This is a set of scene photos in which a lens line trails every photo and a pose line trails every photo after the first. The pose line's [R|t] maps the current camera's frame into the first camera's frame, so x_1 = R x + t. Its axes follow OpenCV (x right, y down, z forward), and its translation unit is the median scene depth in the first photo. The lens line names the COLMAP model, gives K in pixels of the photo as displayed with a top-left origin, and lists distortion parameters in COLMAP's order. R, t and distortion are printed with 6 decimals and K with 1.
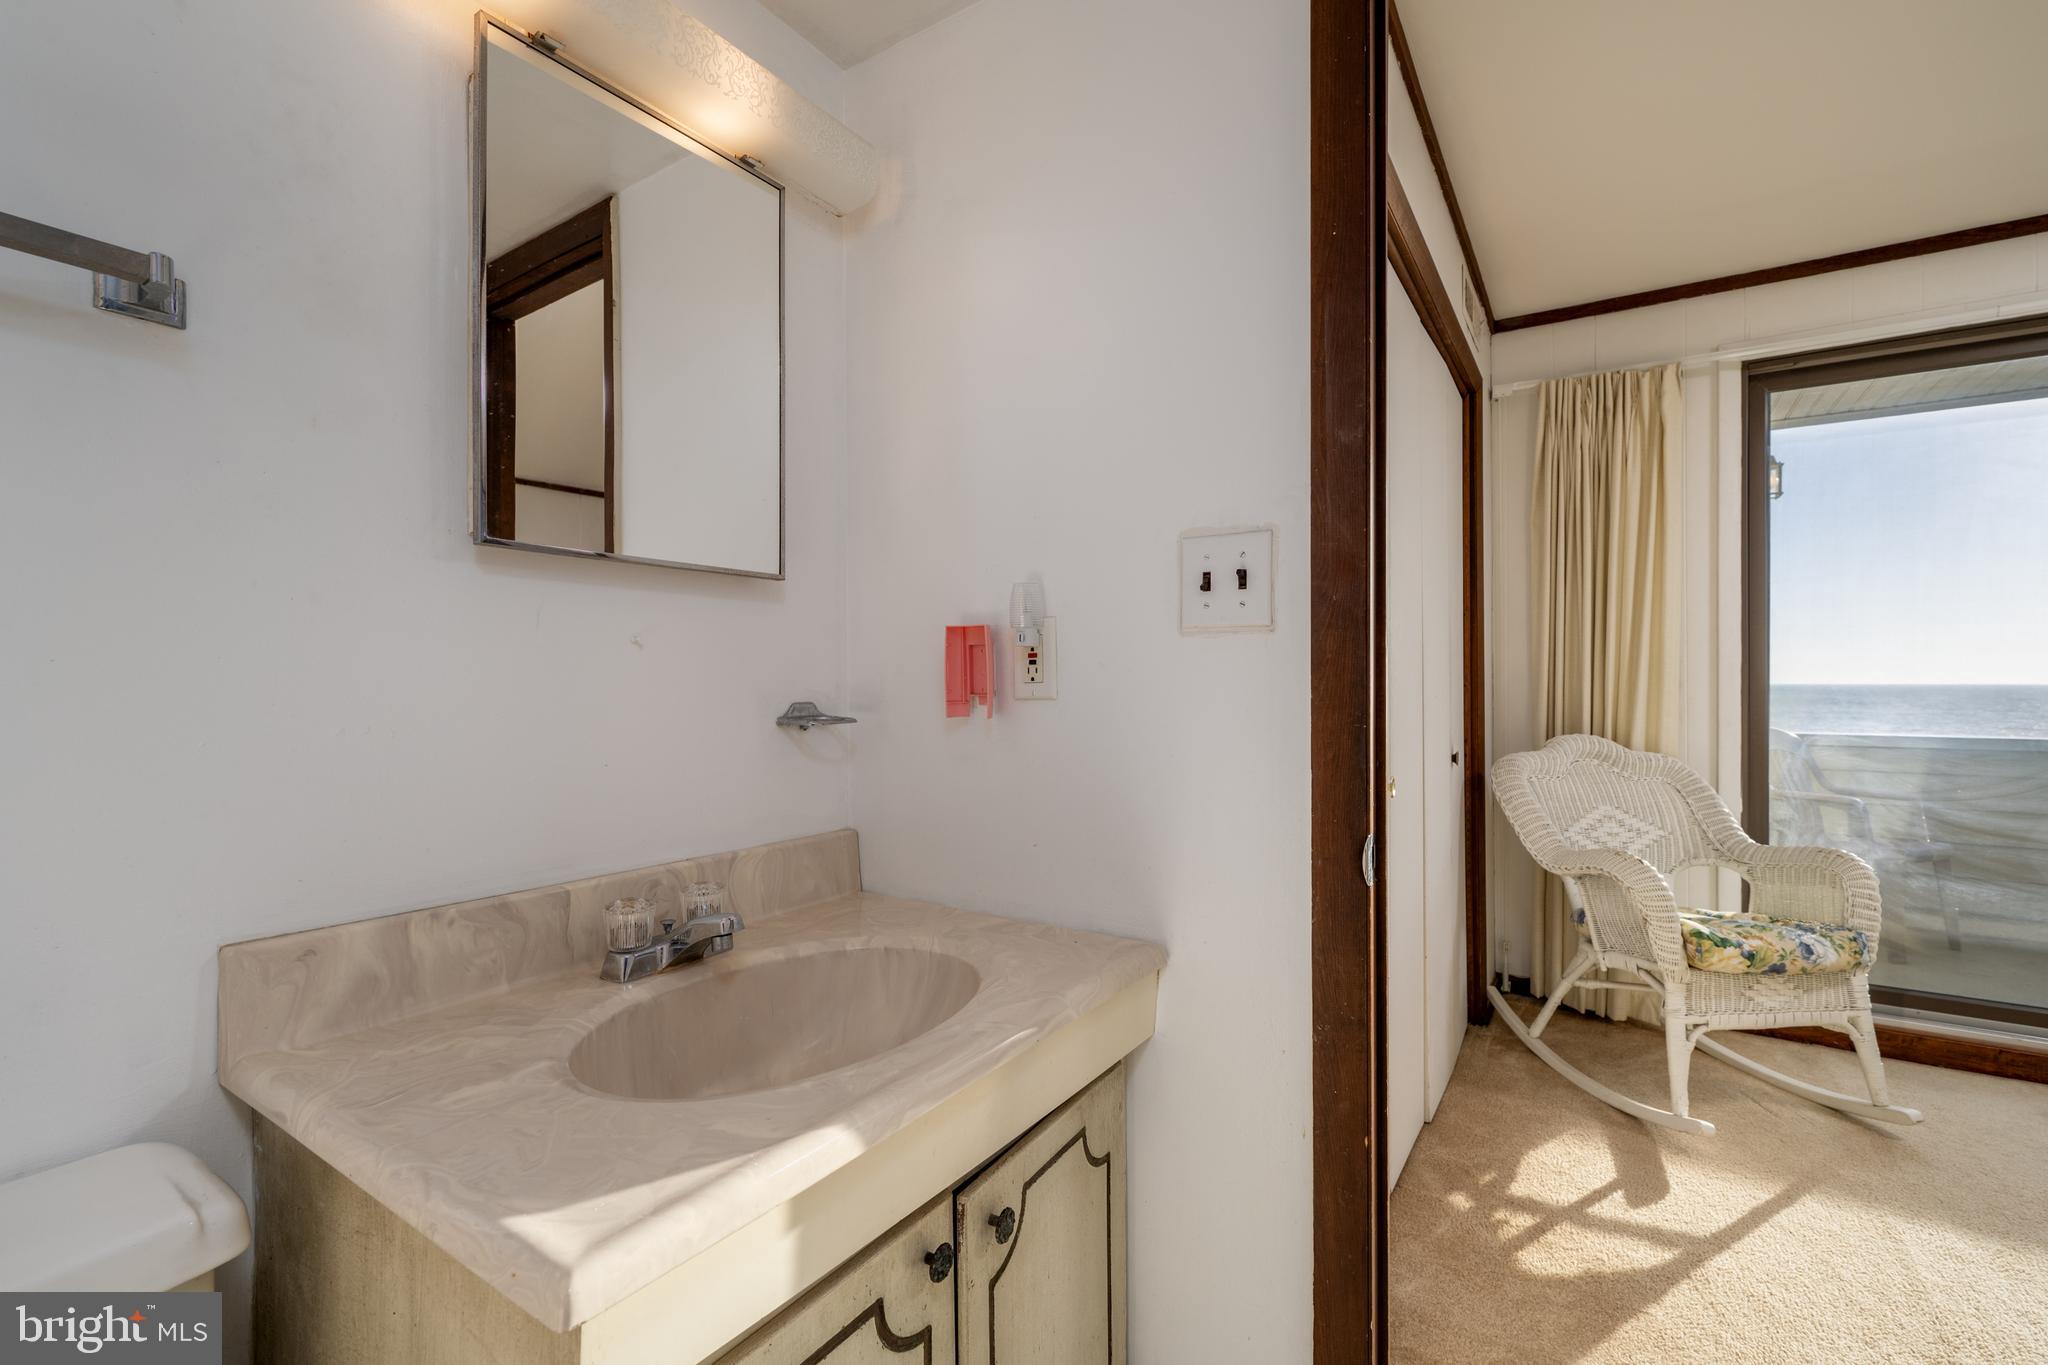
lens RADIAL K [[868.1, 0, 1028.3], [0, 868.1, 685.9], [0, 0, 1]] dist [0.000725, 0.000052]
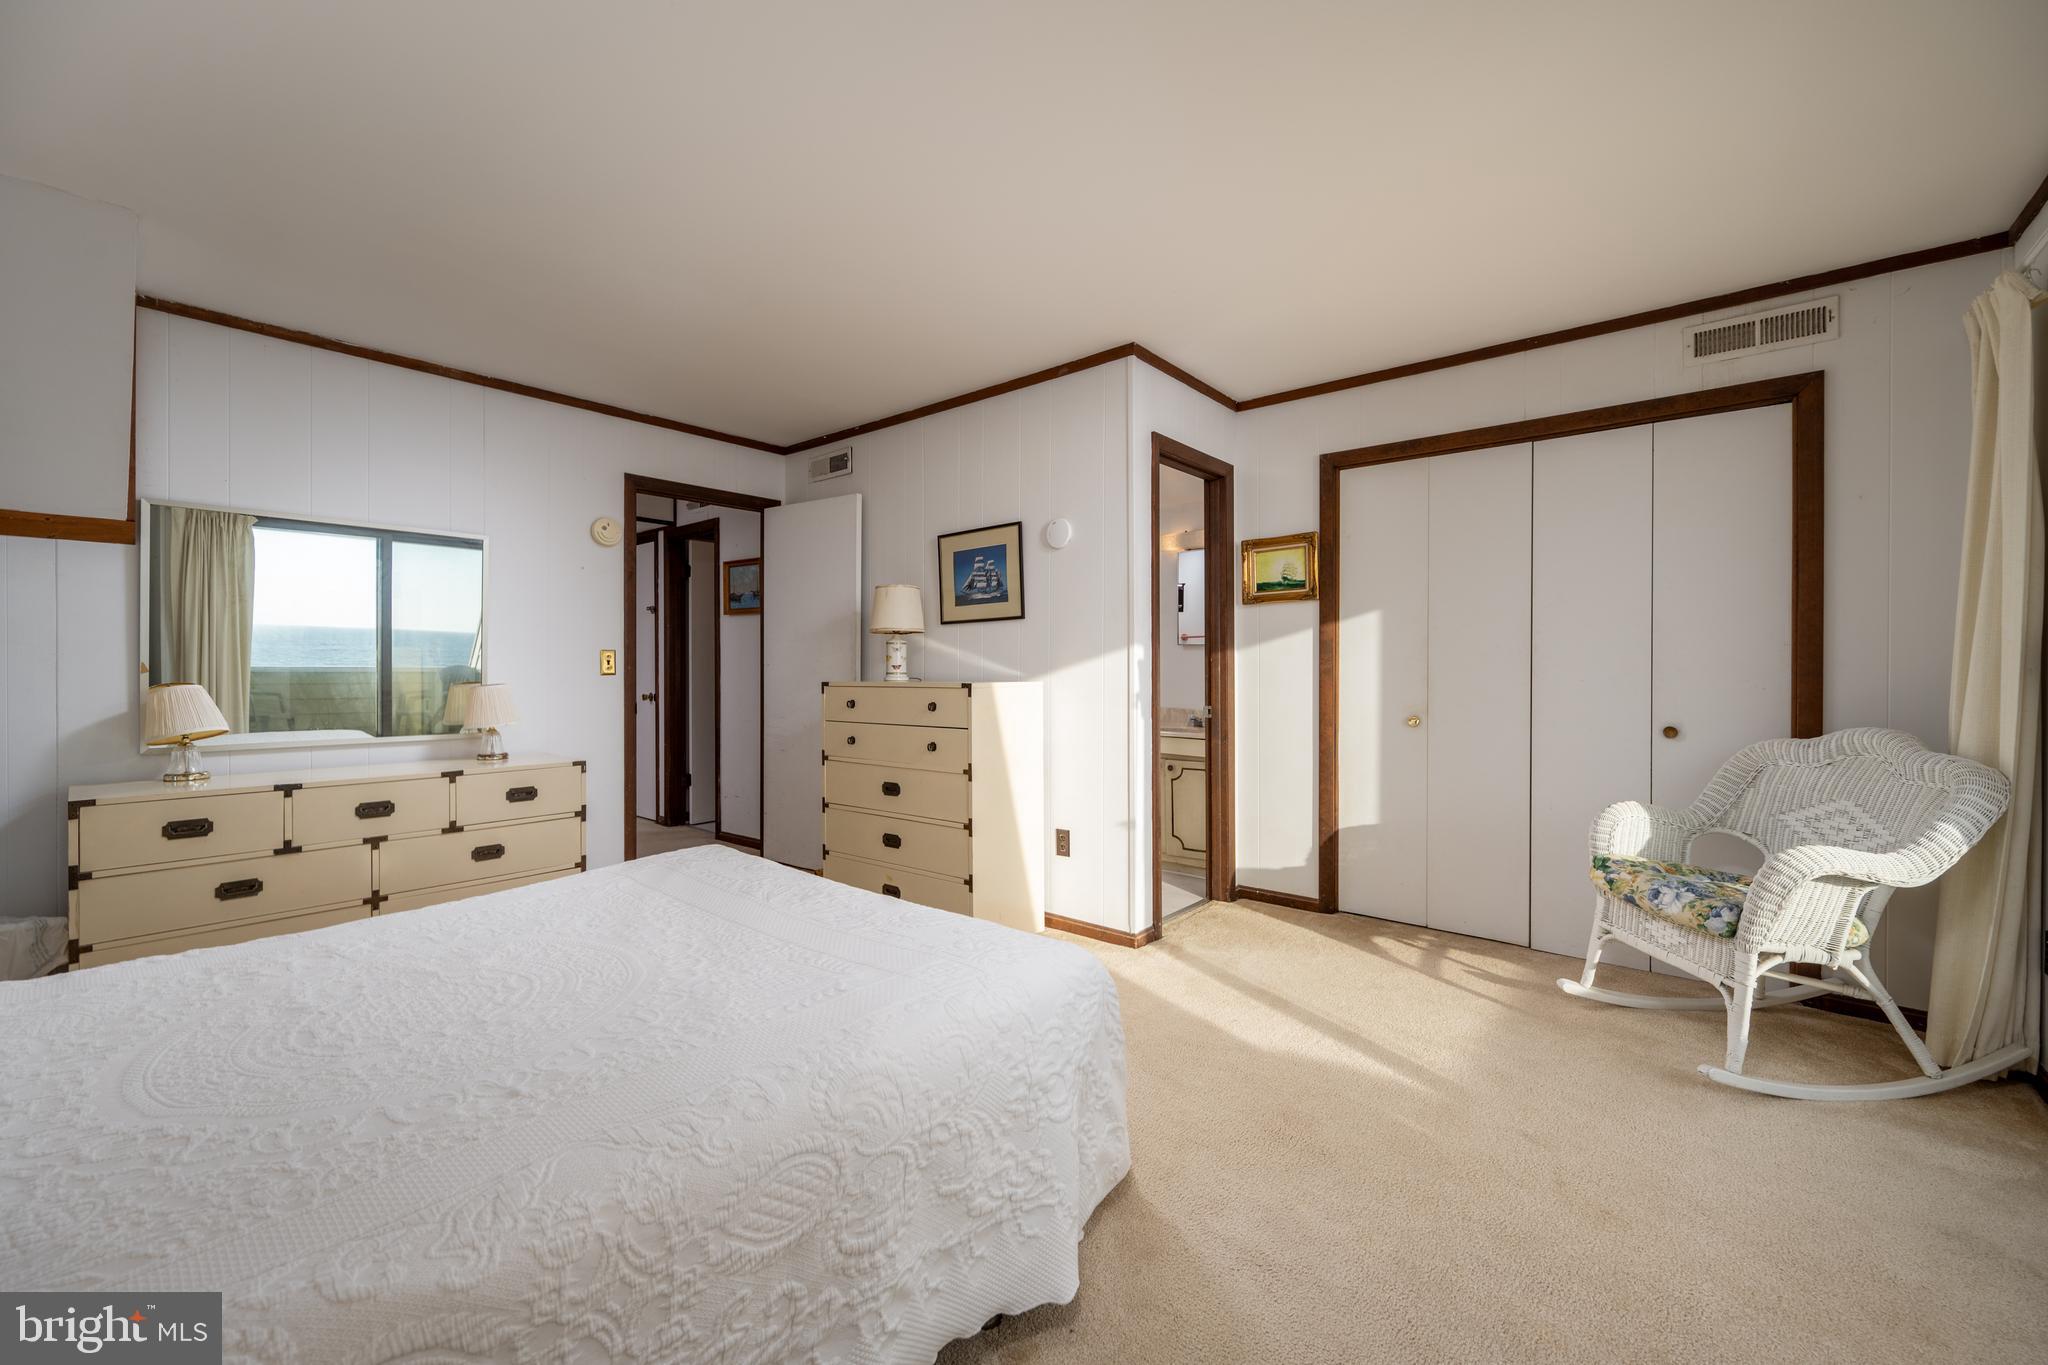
lens RADIAL K [[813.9, 0, 1030.2], [0, 813.9, 679.8], [0, 0, 1]] dist [-0.000445, 0.000312]
pose [[-0.098128, 0.011711, -0.995105, 3.867310], [-0.008304, 0.999886, 0.012586, 0.005751], [0.995139, 0.009498, -0.098020, 0.472430]]
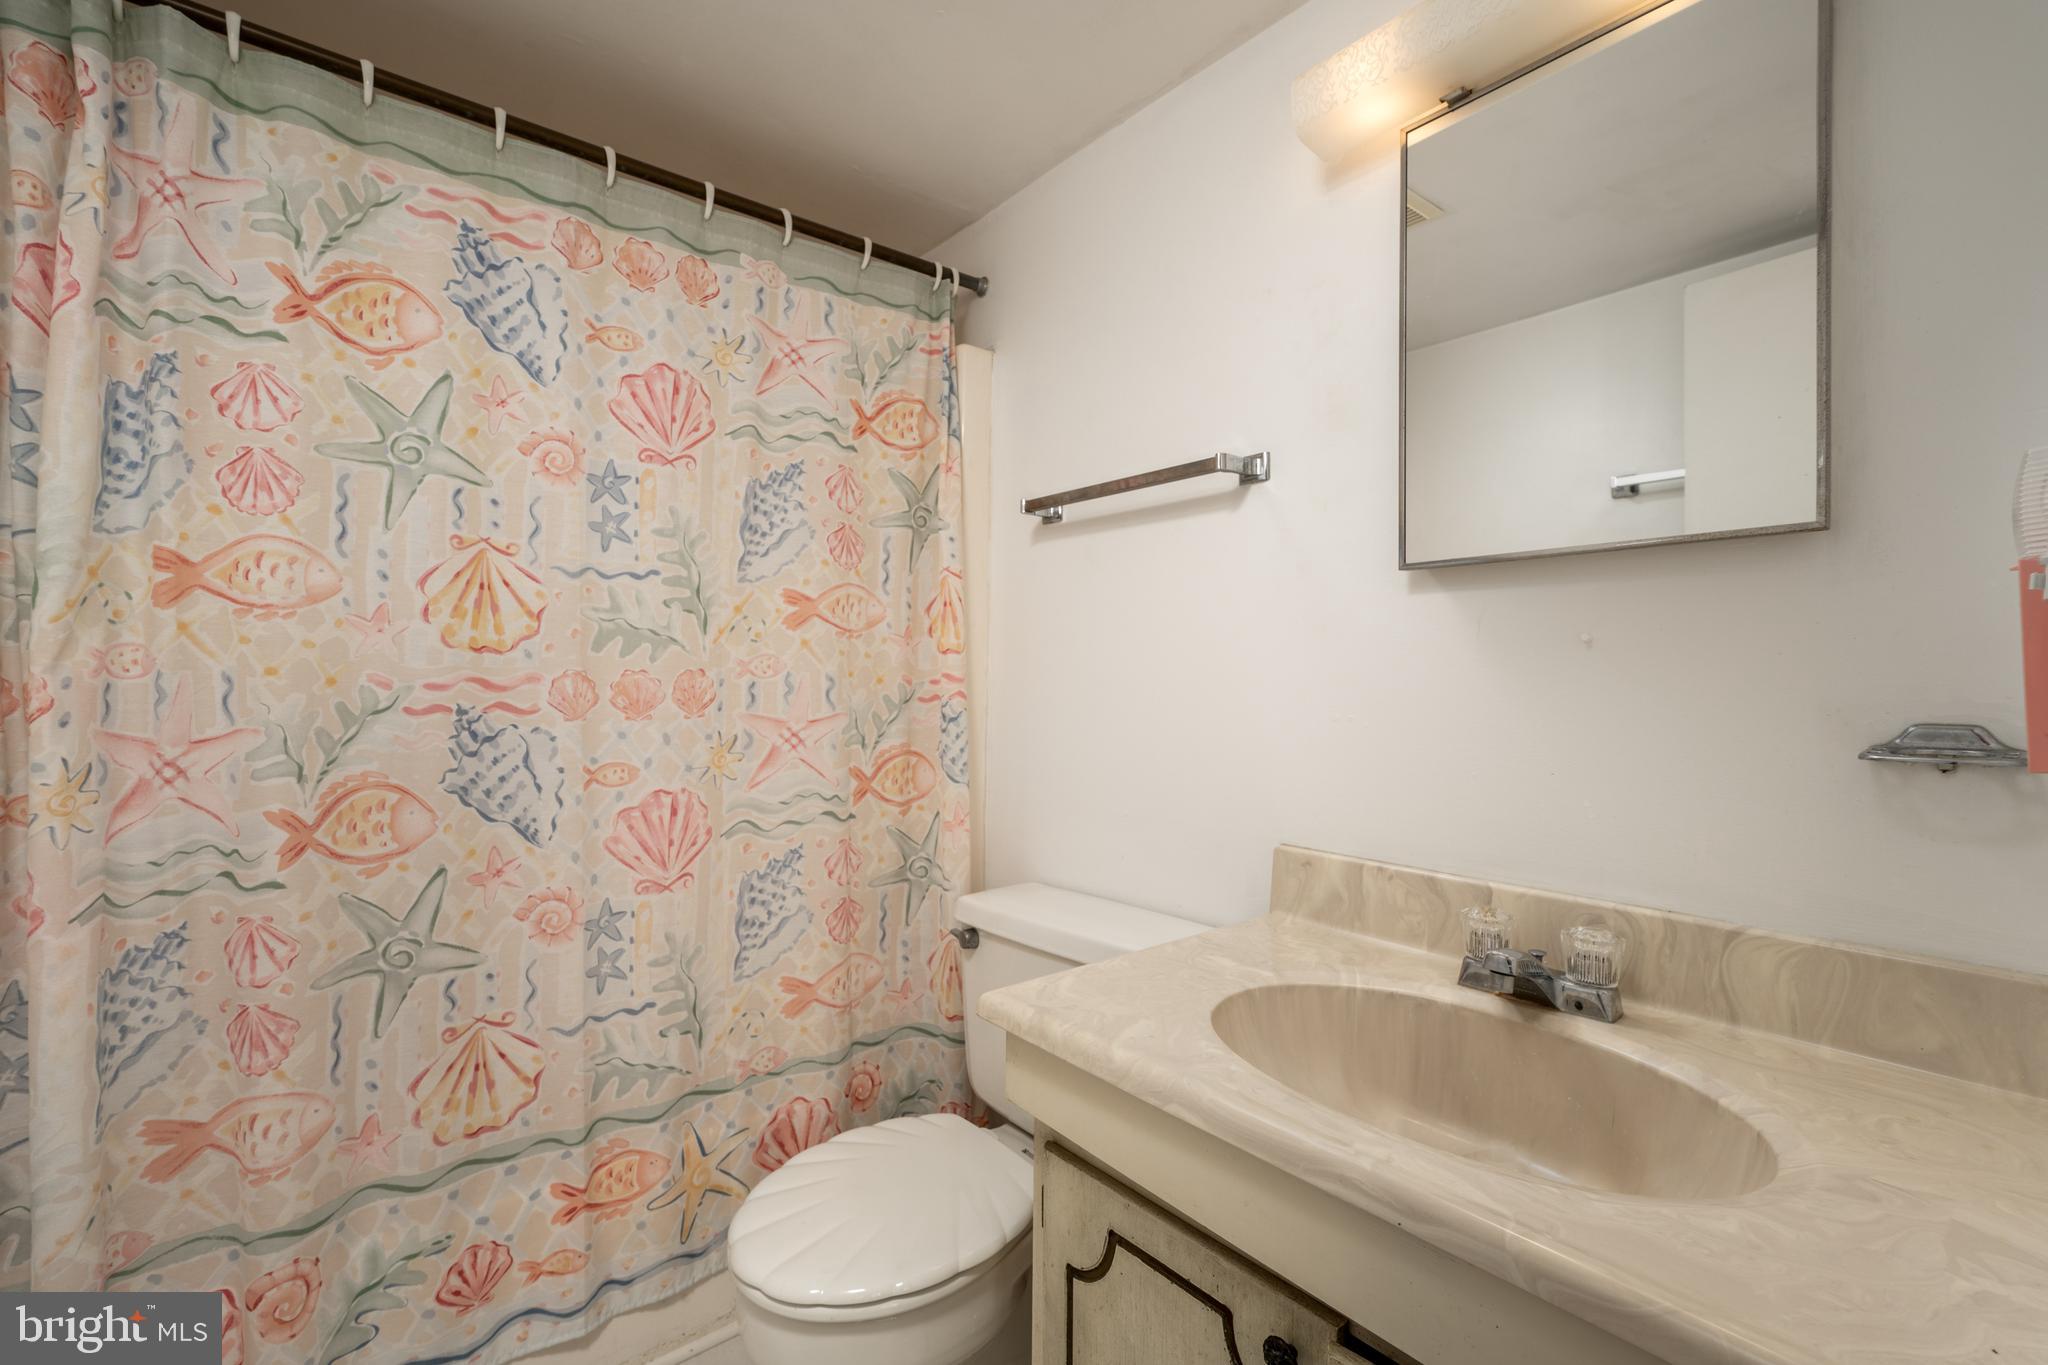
lens RADIAL K [[868.1, 0, 1028.3], [0, 868.1, 685.9], [0, 0, 1]] dist [0.000725, 0.000052]
pose [[-0.266265, 0.001451, -0.963899, 0.552374], [-0.015544, 0.999862, 0.005799, -0.000589], [0.963774, 0.016527, -0.266206, 0.682689]]
